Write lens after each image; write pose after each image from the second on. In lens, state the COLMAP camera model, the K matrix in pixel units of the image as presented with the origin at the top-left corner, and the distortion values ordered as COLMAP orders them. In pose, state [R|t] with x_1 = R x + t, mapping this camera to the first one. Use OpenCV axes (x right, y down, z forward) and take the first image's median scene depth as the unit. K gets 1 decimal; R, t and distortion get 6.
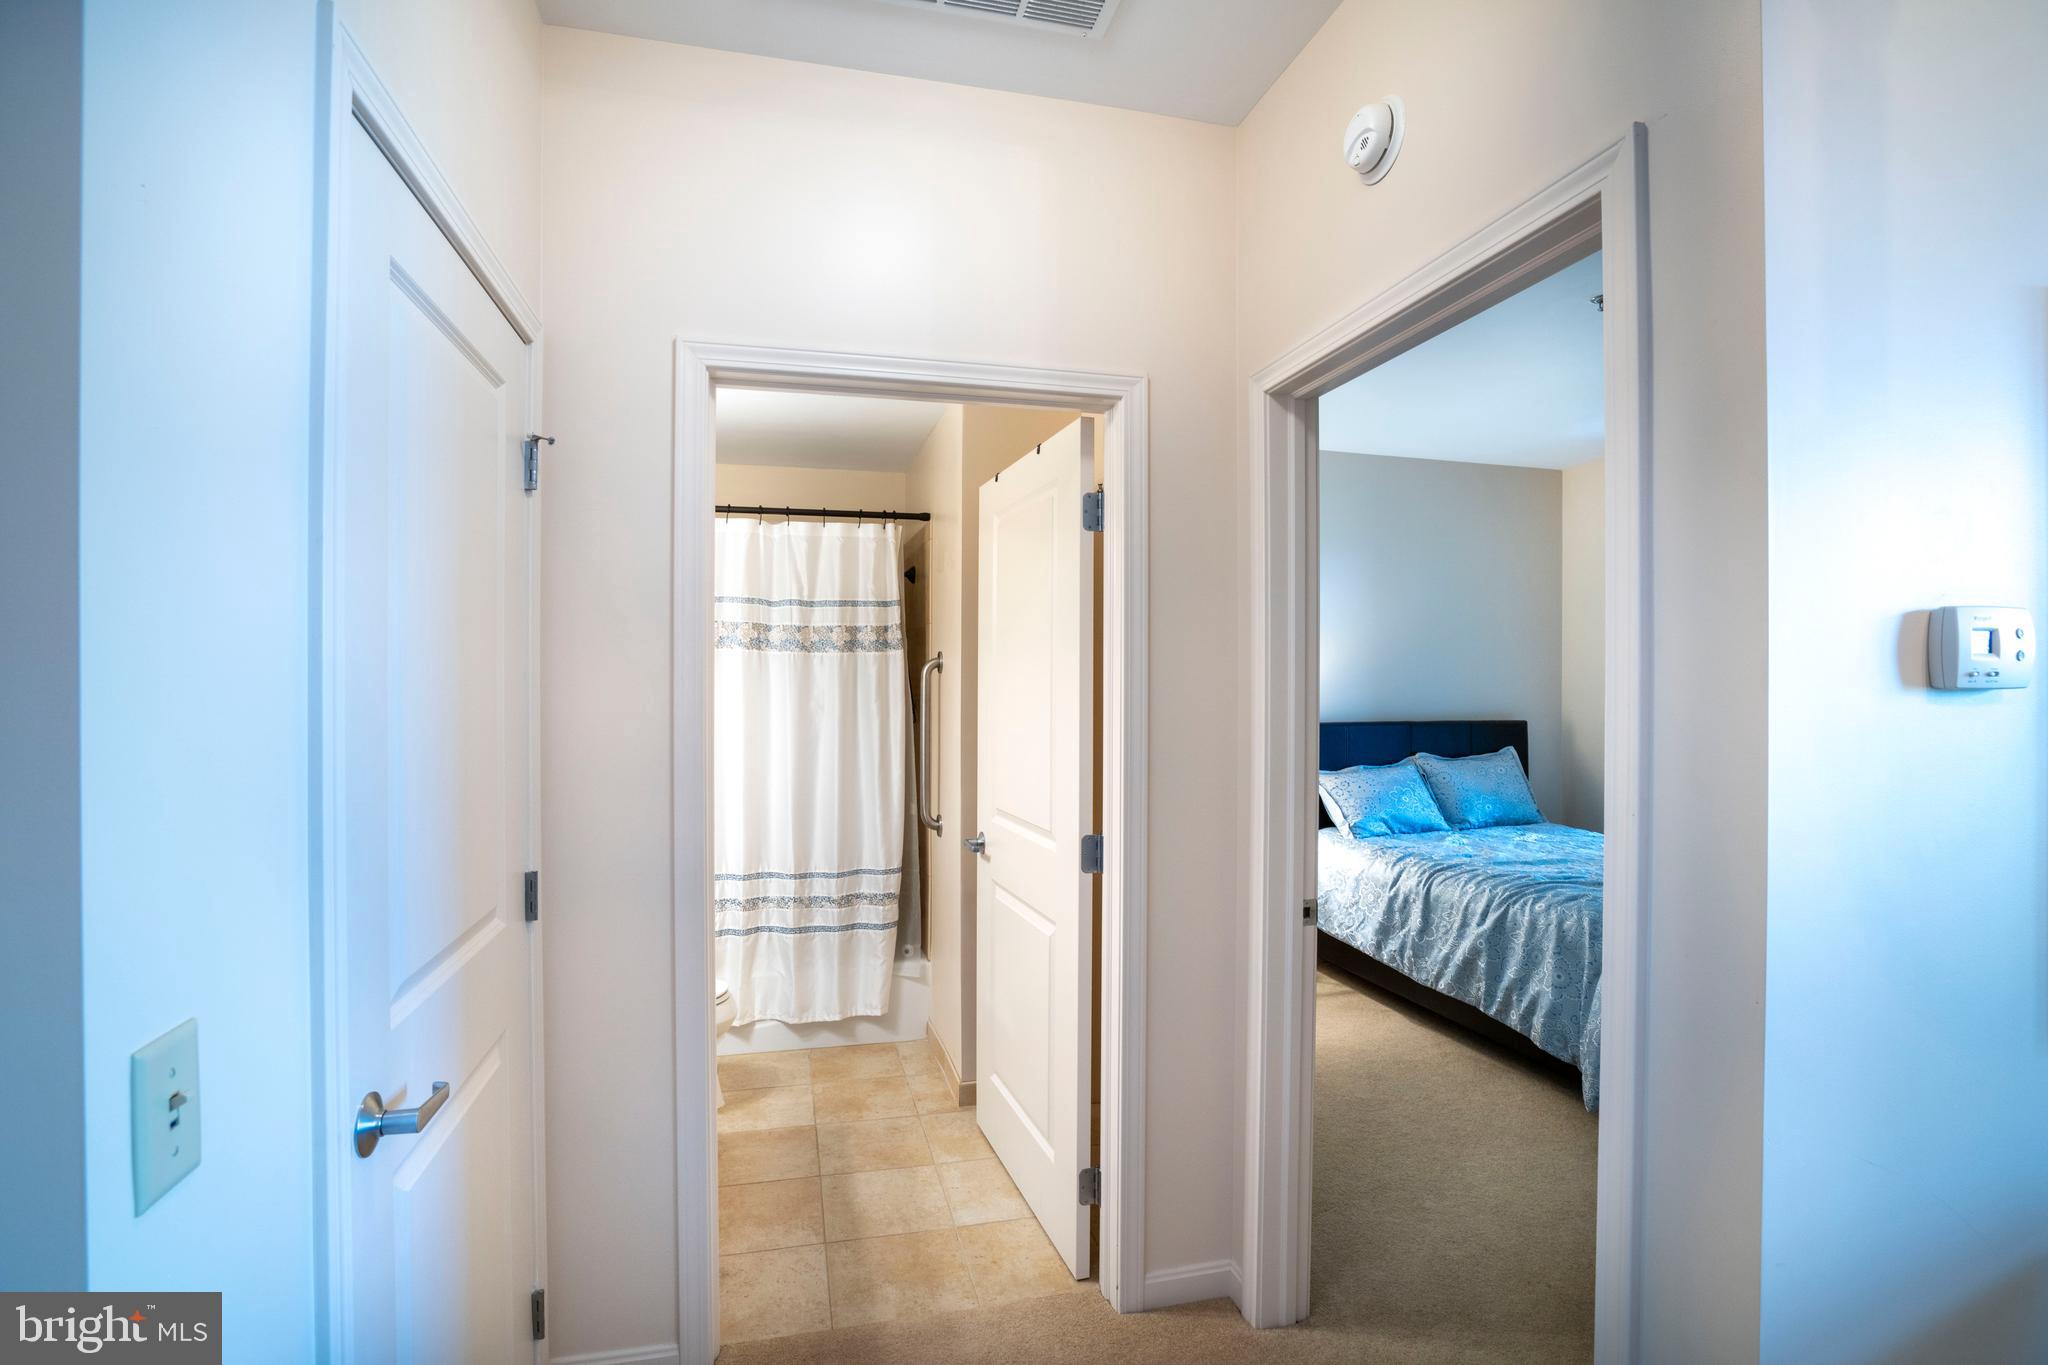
lens RADIAL K [[944.7, 0, 1020.0], [0, 944.7, 688.0], [0, 0, 1]] dist [-0.065713, 0.028074]
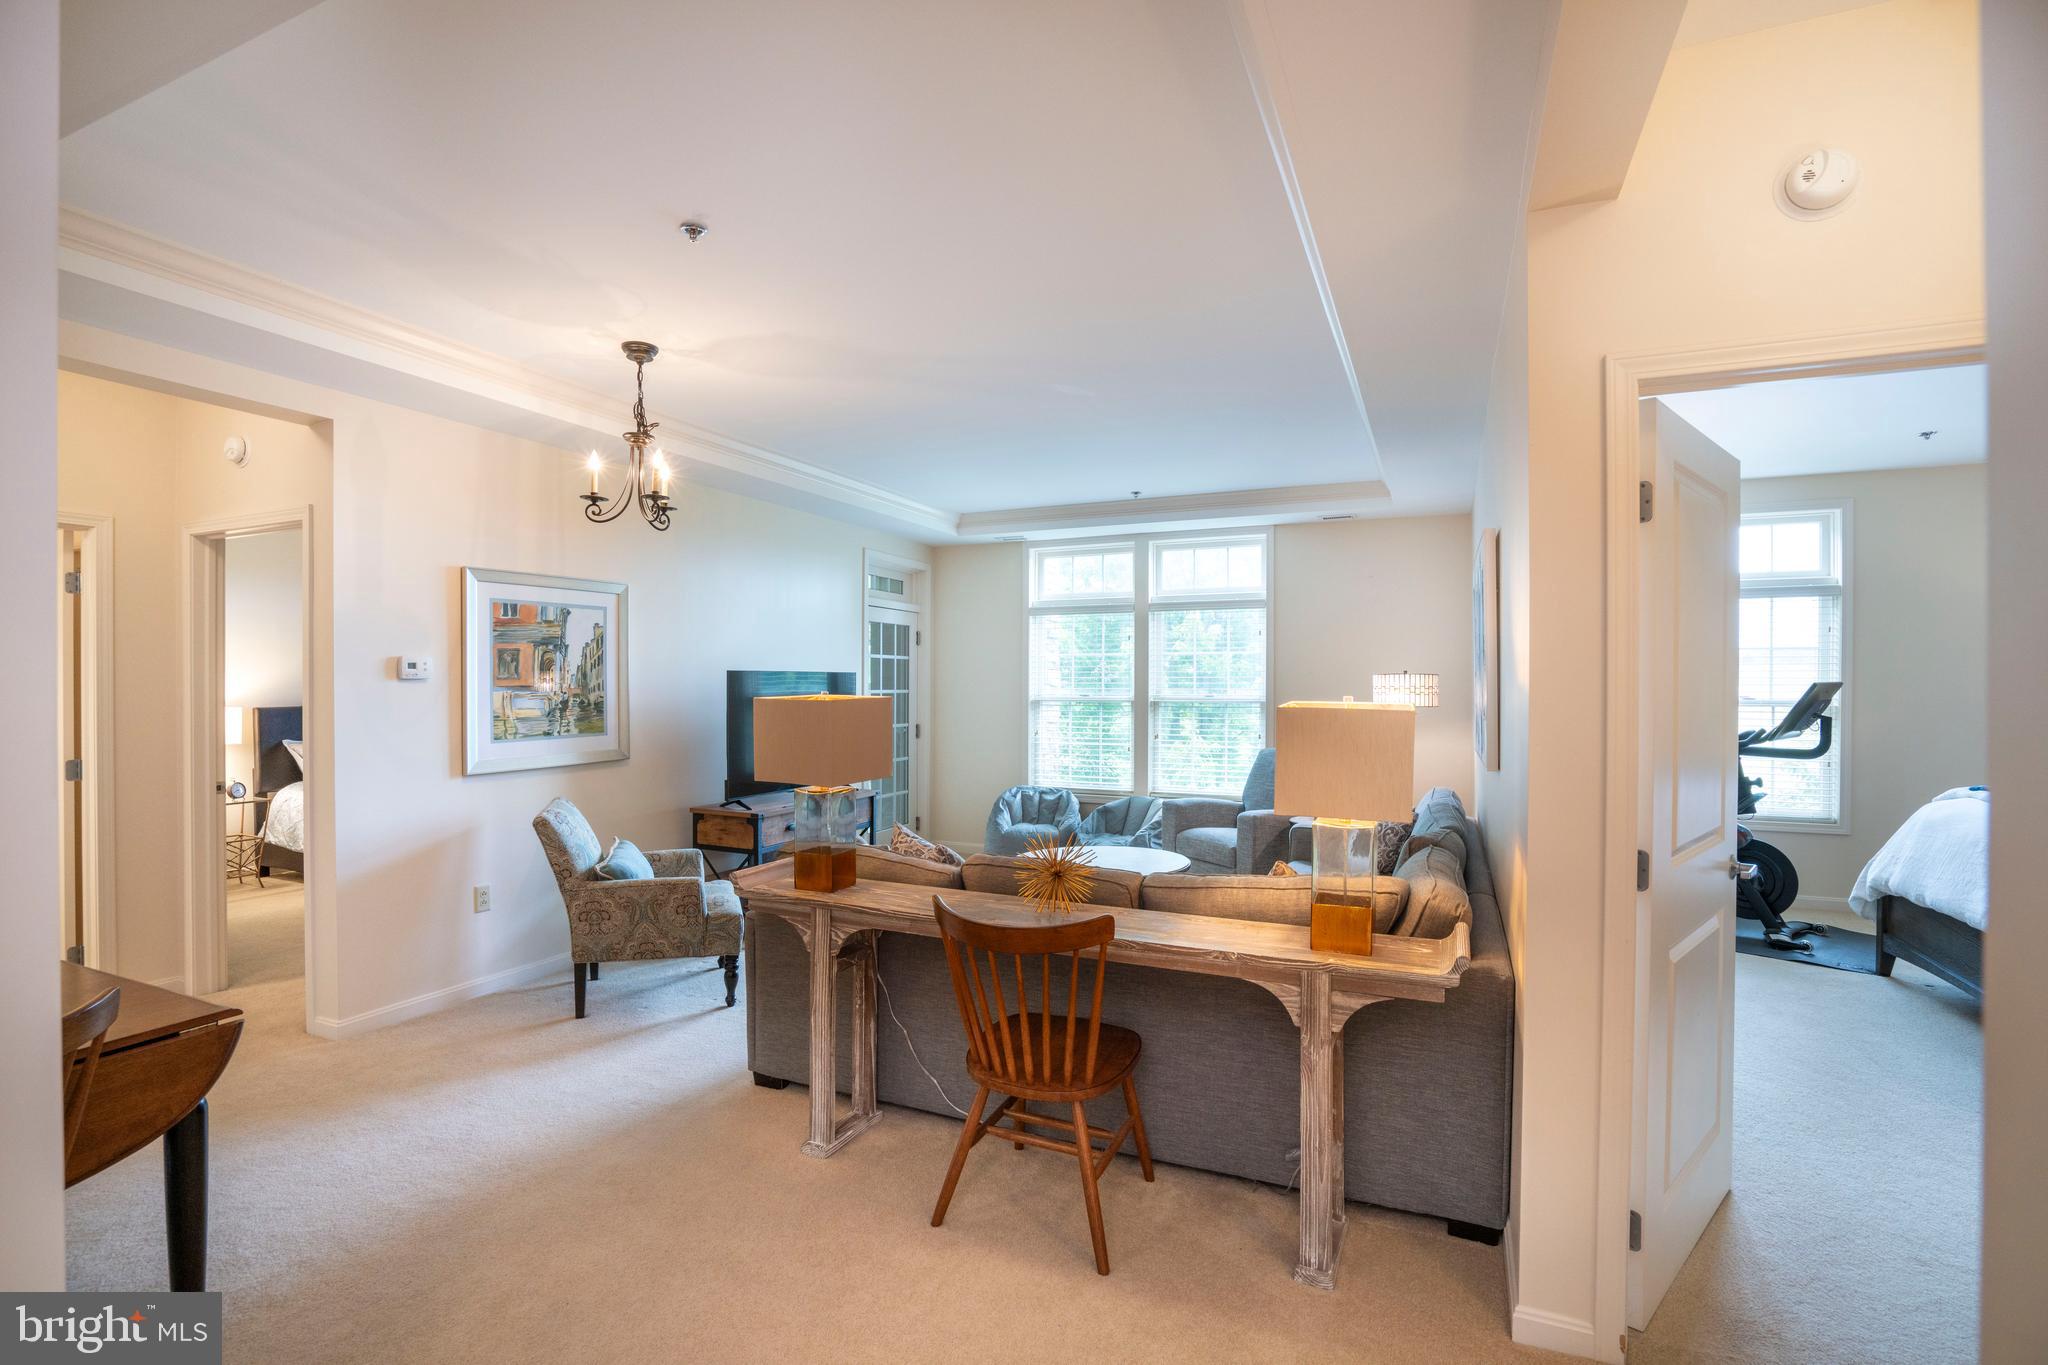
lens RADIAL K [[944.7, 0, 1020.0], [0, 944.7, 688.0], [0, 0, 1]] dist [-0.065713, 0.028074]
pose [[0.623537, -0.006153, 0.781770, -0.090162], [0.002378, 0.999979, 0.005974, 0.005663], [-0.781791, -0.001866, 0.623538, -0.889333]]
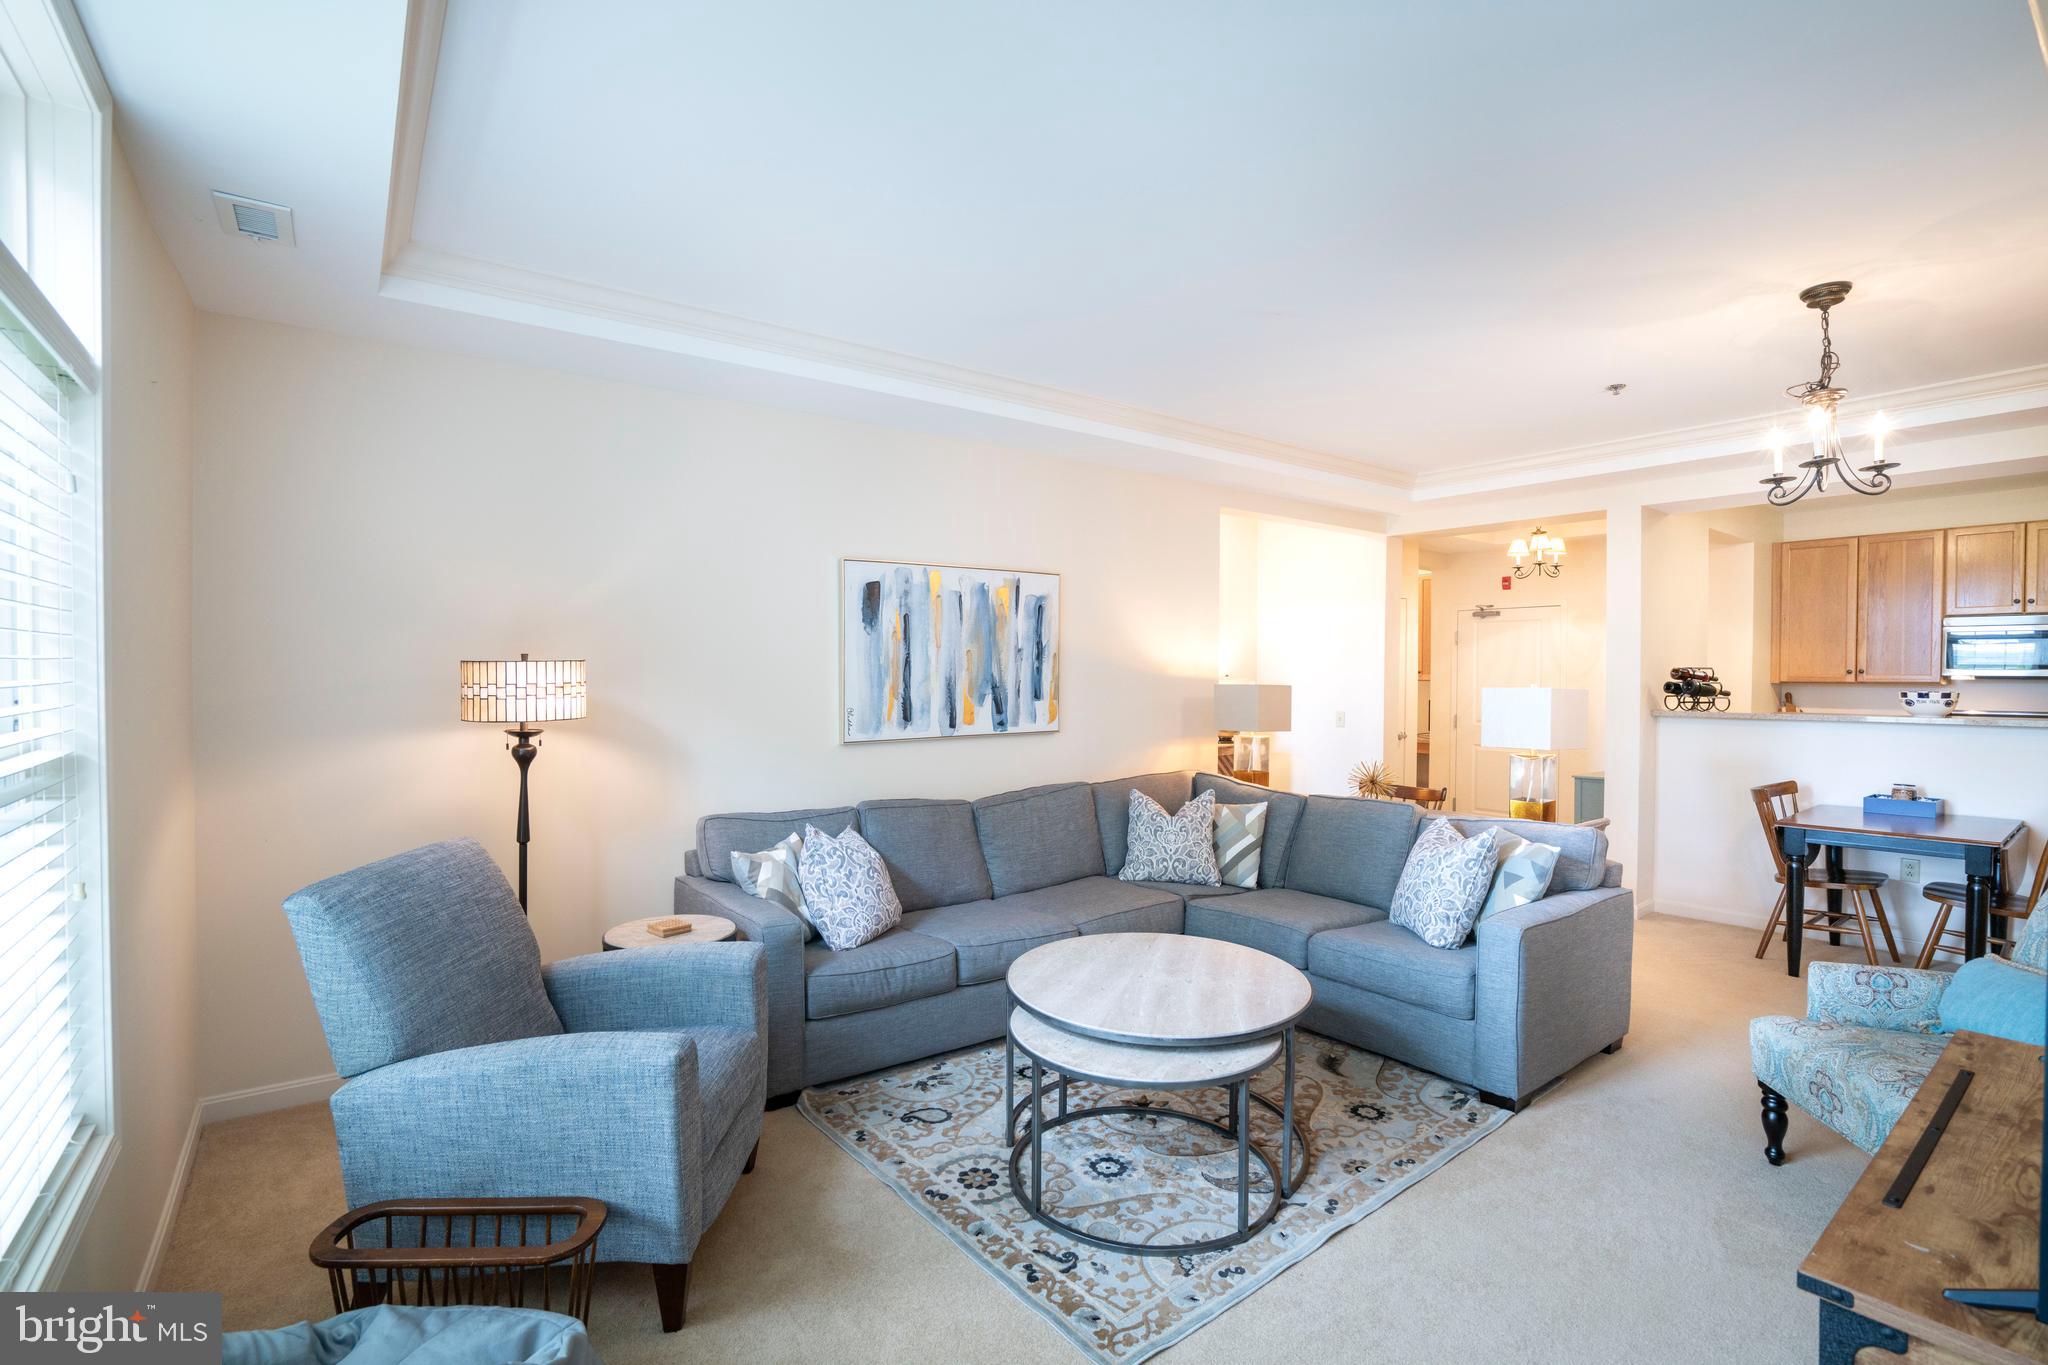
lens RADIAL K [[944.7, 0, 1020.0], [0, 944.7, 688.0], [0, 0, 1]] dist [-0.065713, 0.028074]
pose [[-0.924374, 0.002044, -0.381482, 1.358079], [-0.005862, 0.999791, 0.019561, 0.000257], [0.381443, 0.020318, -0.924169, 0.473180]]
